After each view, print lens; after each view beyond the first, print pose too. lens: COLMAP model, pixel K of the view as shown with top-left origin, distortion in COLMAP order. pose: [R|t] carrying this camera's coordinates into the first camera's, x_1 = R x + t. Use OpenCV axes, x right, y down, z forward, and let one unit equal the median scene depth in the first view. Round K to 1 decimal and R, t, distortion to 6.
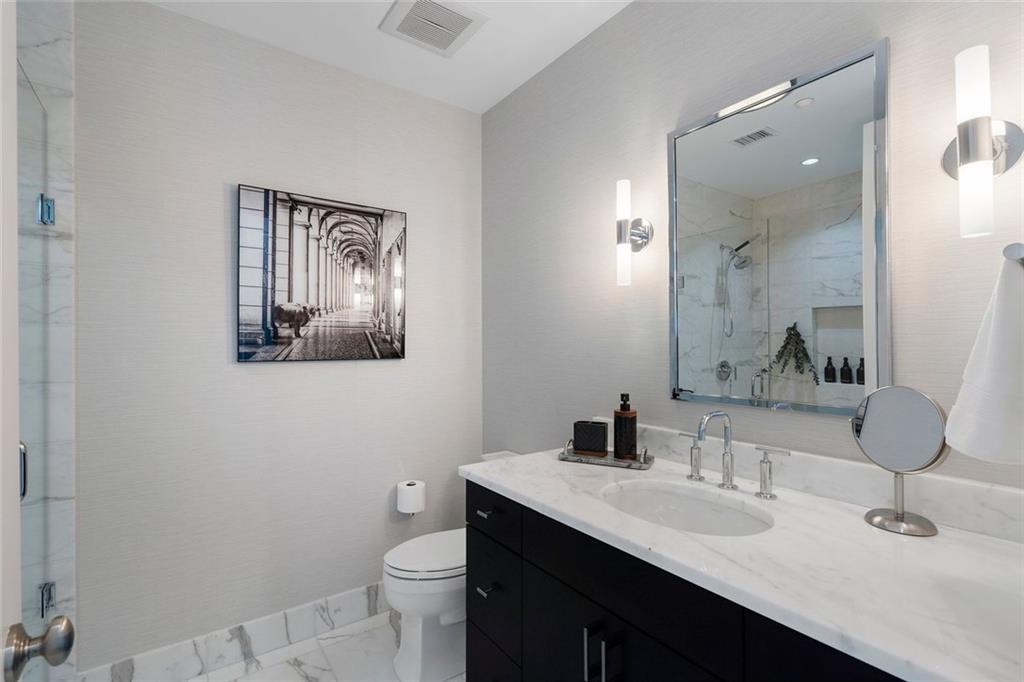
lens RADIAL K [[473.0, 0, 511.1], [0, 473.0, 341.3], [0, 0, 1]] dist [-0.002965, 0.001394]
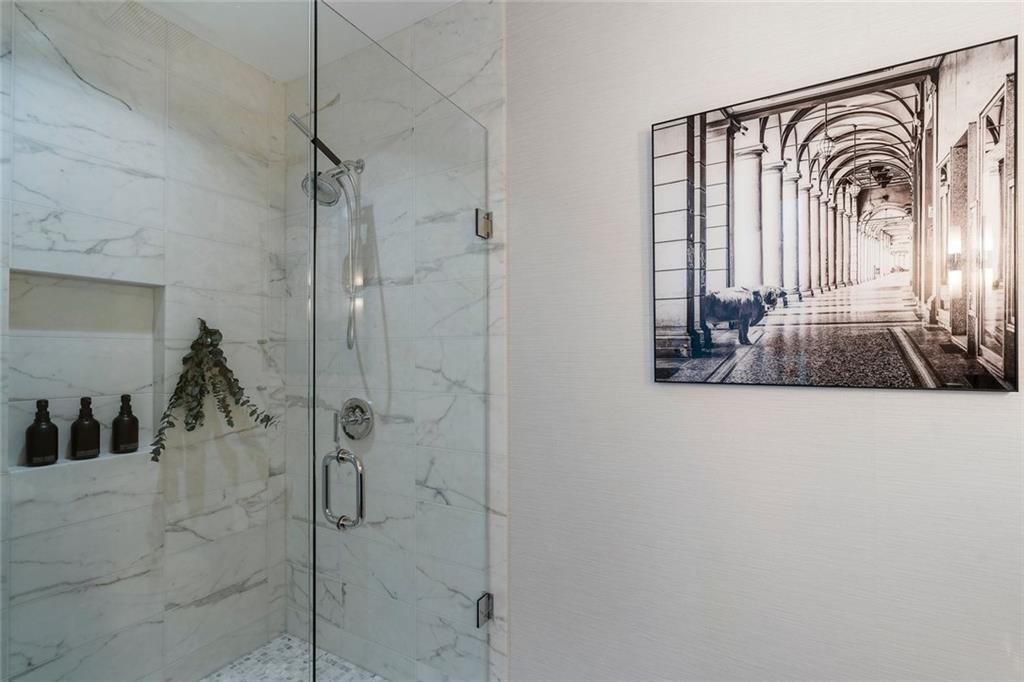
lens RADIAL K [[473.0, 0, 504.6], [0, 473.0, 346.4], [0, 0, 1]] dist [-0.002965, 0.001394]
pose [[0.391393, -0.012421, -0.920140, -0.026643], [0.010390, 0.999905, -0.009079, -0.004163], [0.920165, -0.006007, 0.391484, 0.497177]]
